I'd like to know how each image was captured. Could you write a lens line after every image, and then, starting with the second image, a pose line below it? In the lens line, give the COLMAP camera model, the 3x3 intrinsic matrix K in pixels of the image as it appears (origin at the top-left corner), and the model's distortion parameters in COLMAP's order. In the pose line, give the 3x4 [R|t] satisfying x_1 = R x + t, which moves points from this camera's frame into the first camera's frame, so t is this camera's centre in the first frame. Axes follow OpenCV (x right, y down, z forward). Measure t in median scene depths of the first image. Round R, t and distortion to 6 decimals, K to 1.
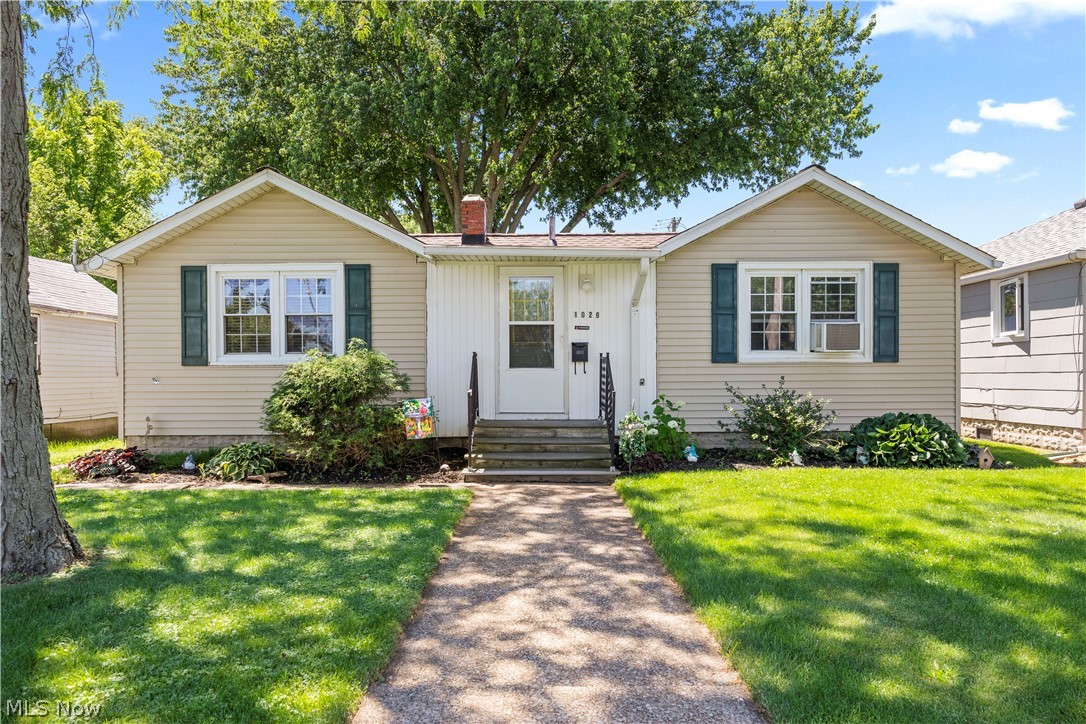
lens RADIAL K [[715.3, 0, 542.9], [0, 715.3, 380.2], [0, 0, 1]] dist [0.000801, -0.000159]
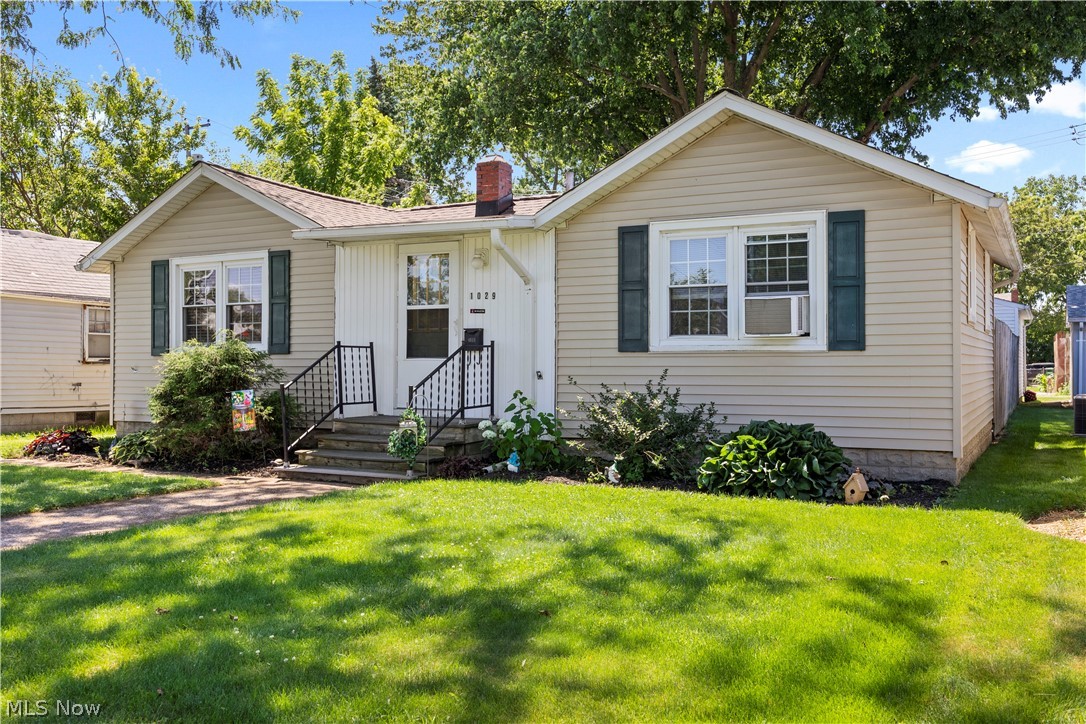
lens RADIAL K [[967.2, 0, 542.7], [0, 967.2, 362.6], [0, 0, 1]] dist [-0.007051, -0.001042]
pose [[0.885037, 0.002841, -0.465512, 0.662011], [-0.006708, 0.999955, -0.006651, -0.004737], [0.465473, 0.009009, 0.885016, 0.012754]]
